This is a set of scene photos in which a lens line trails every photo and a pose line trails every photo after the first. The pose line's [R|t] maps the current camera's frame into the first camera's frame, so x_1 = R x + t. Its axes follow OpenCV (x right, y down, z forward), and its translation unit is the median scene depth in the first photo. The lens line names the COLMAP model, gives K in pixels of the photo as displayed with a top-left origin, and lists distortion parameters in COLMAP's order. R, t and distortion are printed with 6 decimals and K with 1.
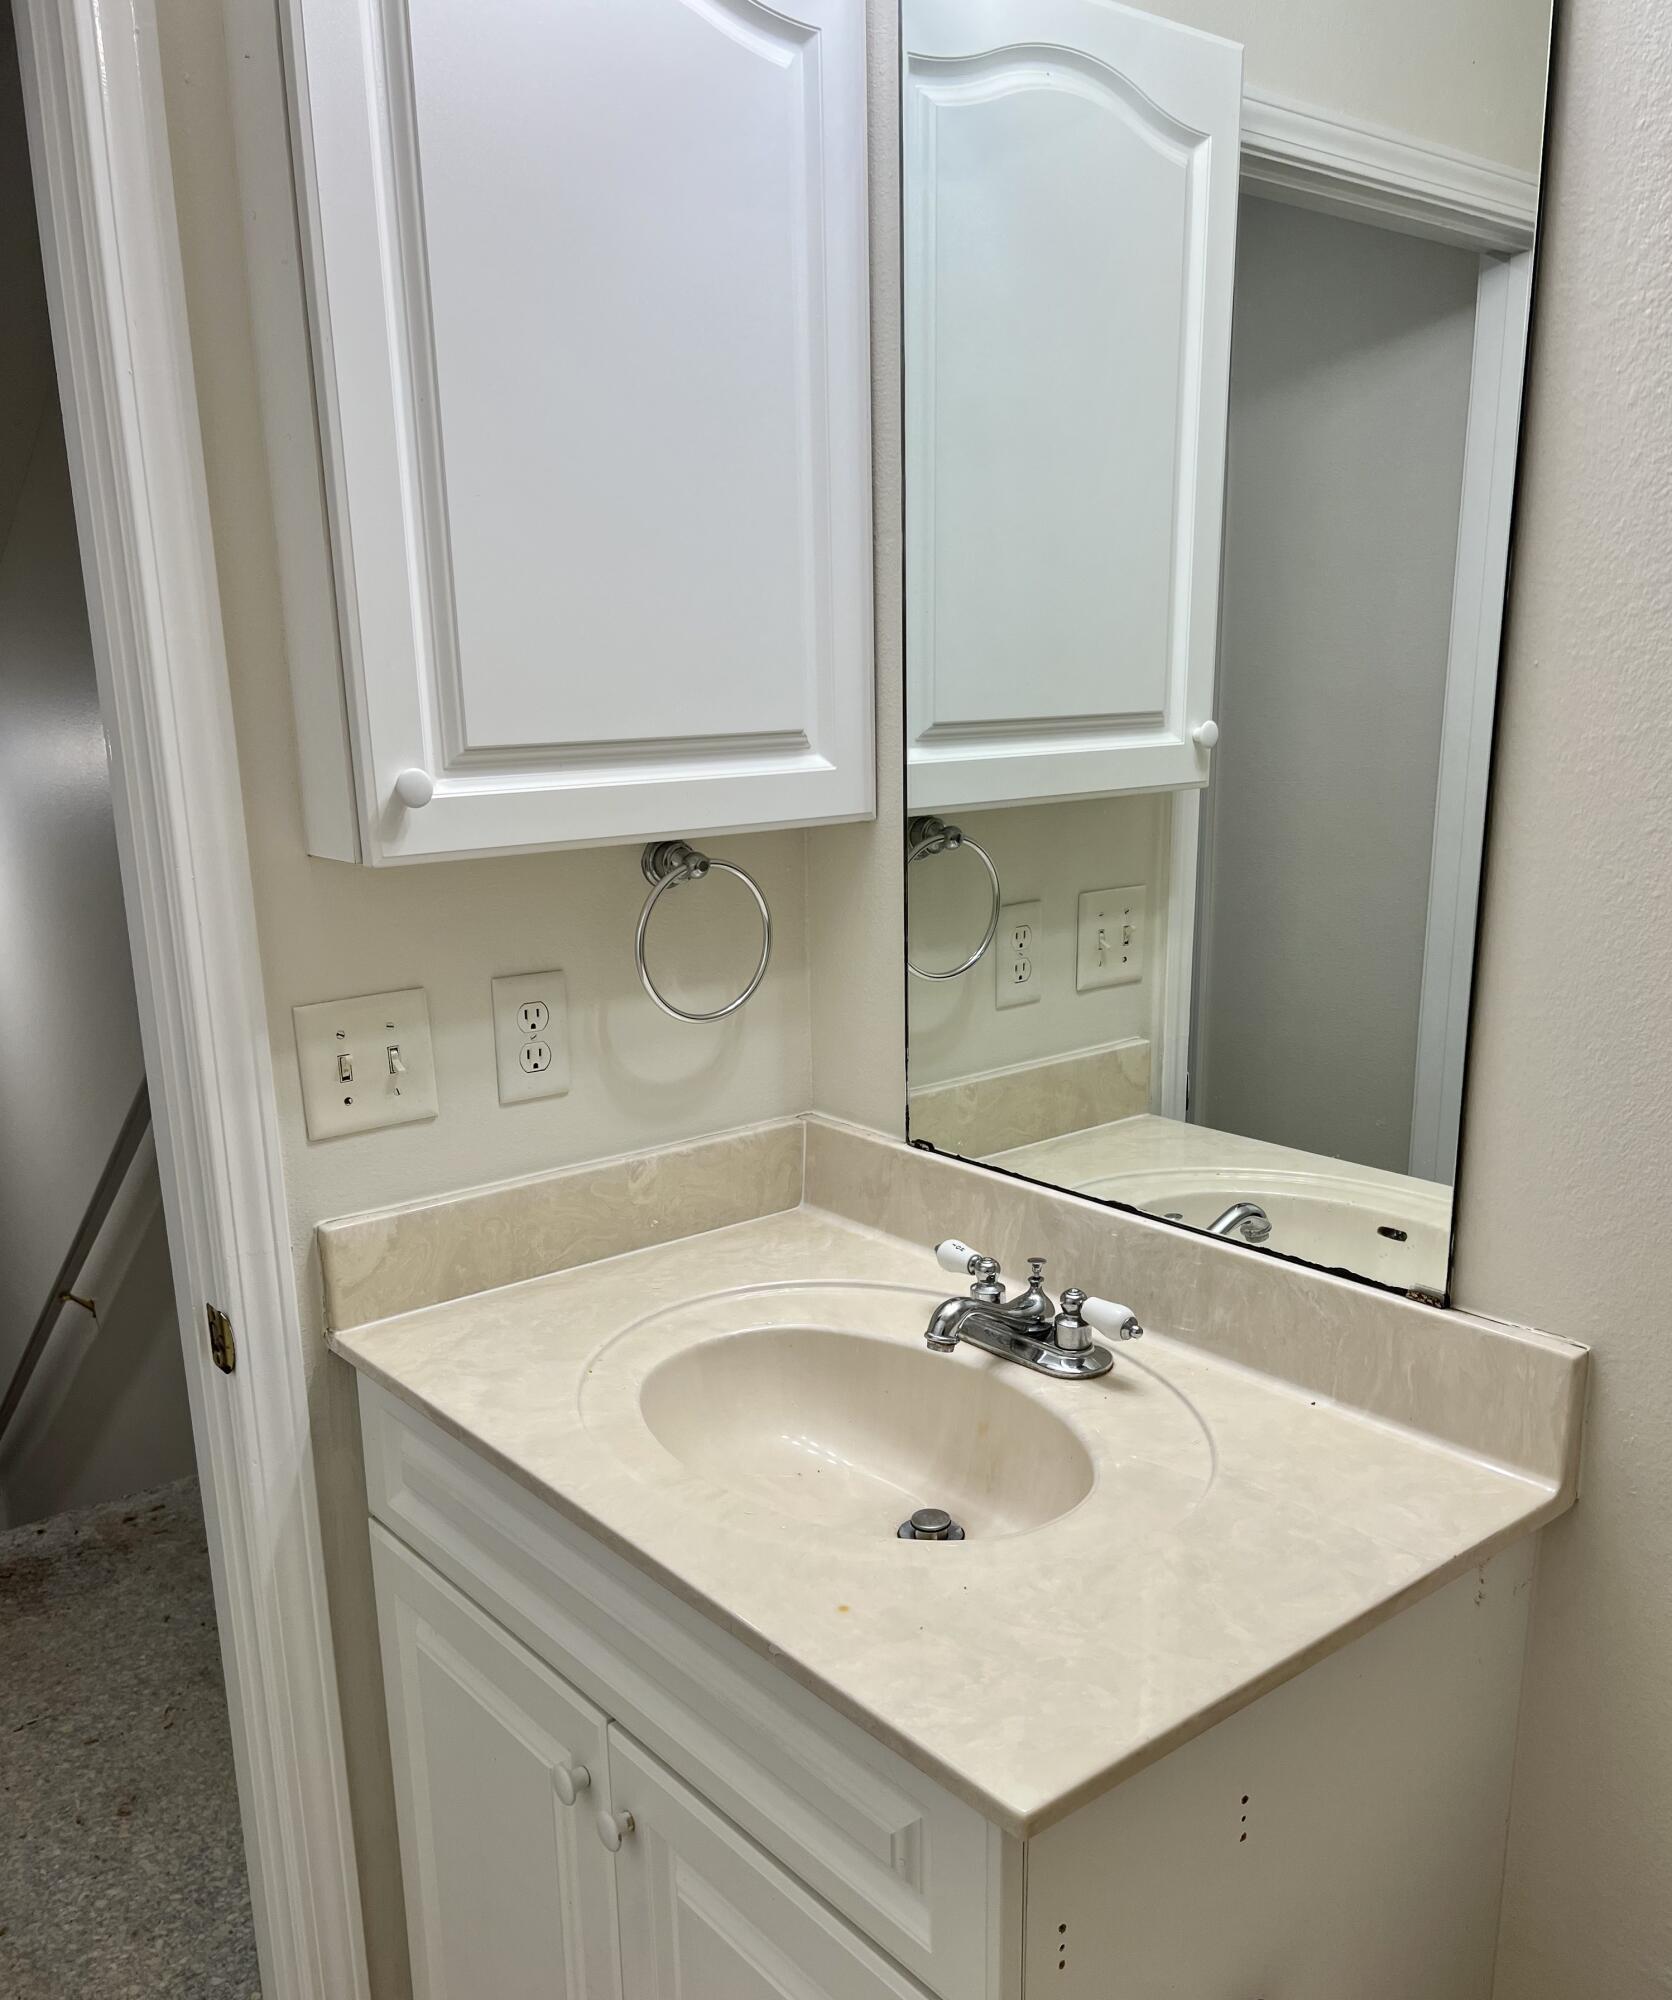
lens RADIAL K [[1651.3, 0, 831.5], [0, 1651.3, 1002.6], [0, 0, 1]] dist [0.004573, -0.000636]
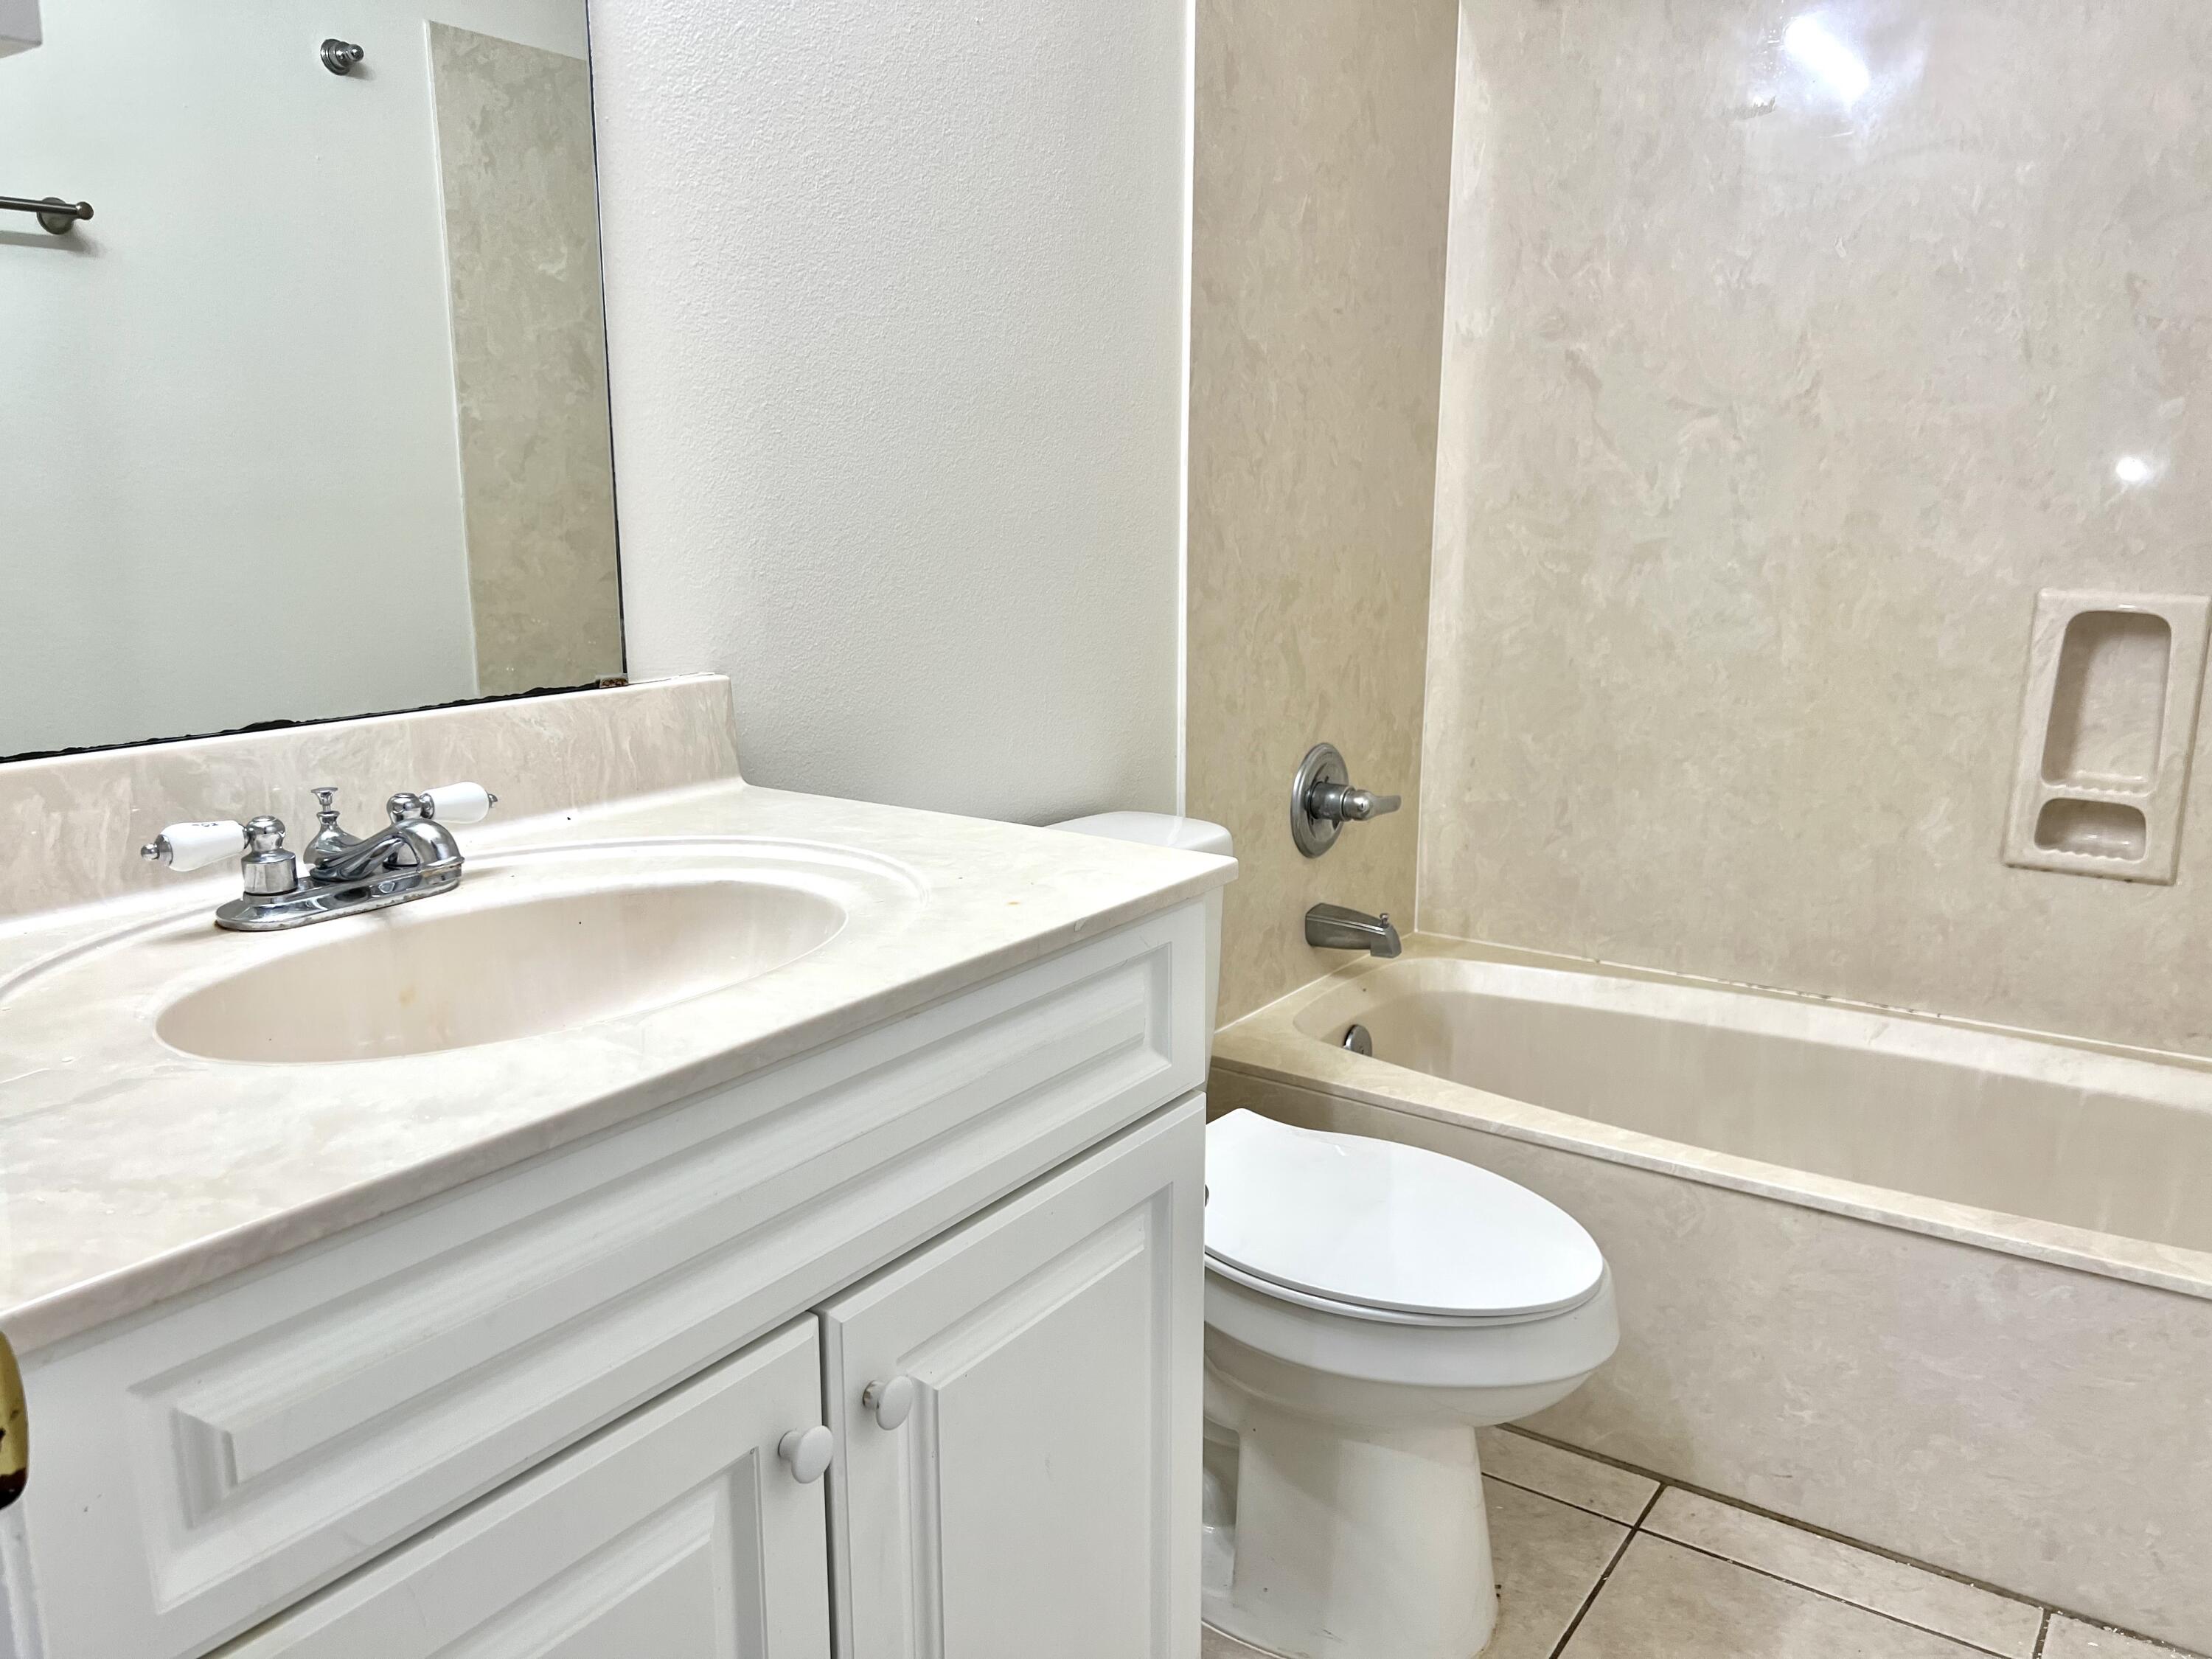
lens RADIAL K [[1668.6, 0, 1116.7], [0, 1668.6, 834.1], [0, 0, 1]] dist [0.072857, -0.046025]
pose [[-0.305292, -0.176766, 0.935708, -0.824583], [0.187550, 0.952212, 0.241076, 0.058083], [-0.933607, 0.249091, -0.257550, 0.948171]]
